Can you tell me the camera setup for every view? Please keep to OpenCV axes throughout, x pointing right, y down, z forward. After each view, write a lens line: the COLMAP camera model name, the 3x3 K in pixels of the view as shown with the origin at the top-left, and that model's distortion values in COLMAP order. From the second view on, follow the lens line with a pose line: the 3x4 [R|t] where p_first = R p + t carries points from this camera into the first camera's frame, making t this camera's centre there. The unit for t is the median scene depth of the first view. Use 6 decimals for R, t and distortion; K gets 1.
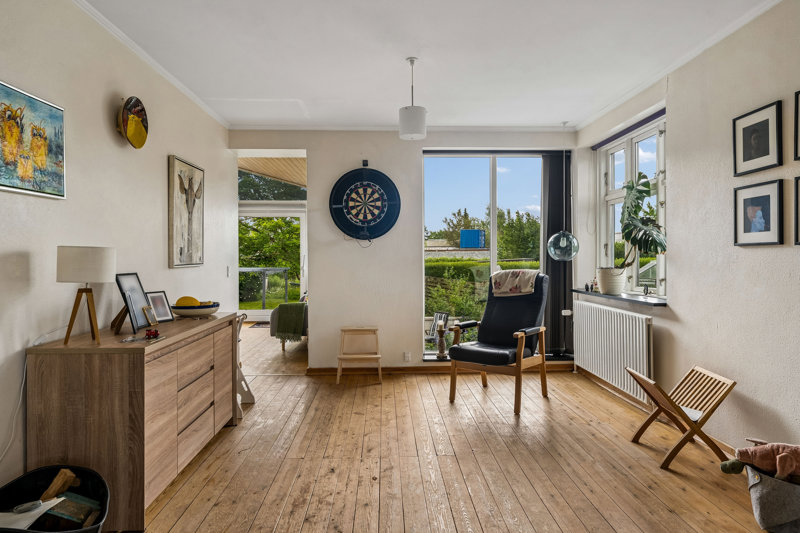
lens RADIAL K [[501.0, 0, 399.8], [0, 501.0, 259.2], [0, 0, 1]] dist [0.000122, -0.001597]
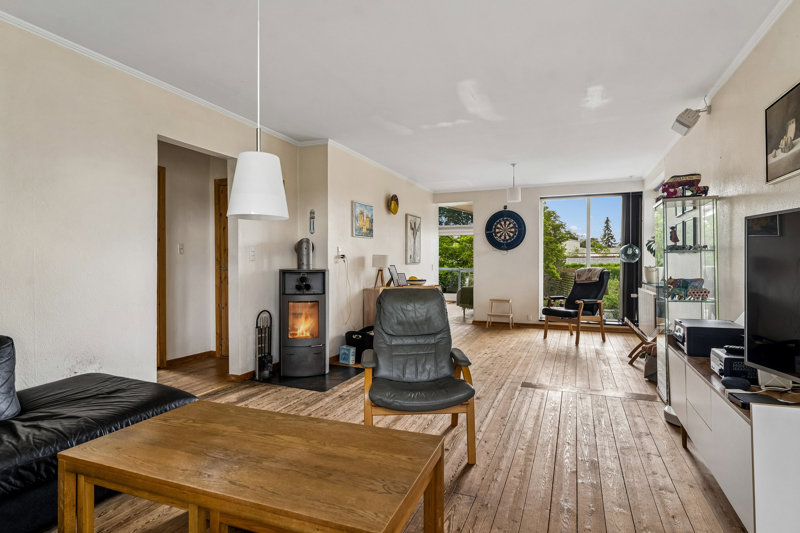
lens RADIAL K [[424.2, 0, 403.3], [0, 424.2, 262.4], [0, 0, 1]] dist [-0.006307, -0.001872]
pose [[0.911778, 0.005357, -0.410648, 0.225332], [-0.007054, 0.999972, -0.002619, 0.010897], [0.410622, 0.005284, 0.911790, -0.536425]]
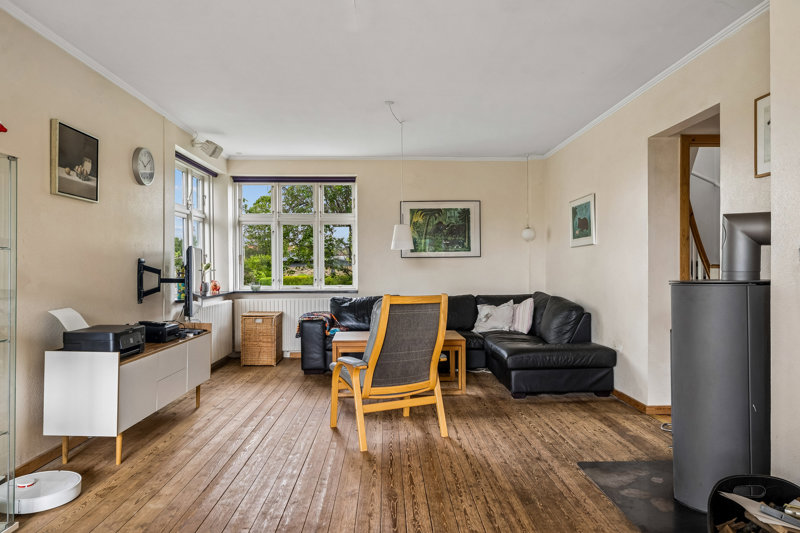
lens RADIAL K [[501.6, 0, 403.0], [0, 501.6, 267.5], [0, 0, 1]] dist [0.002718, -0.000070]
pose [[-0.999970, 0.007147, -0.002823, -0.142873], [0.007126, 0.999946, 0.007621, -0.001574], [0.002877, 0.007600, -0.999967, 1.417932]]
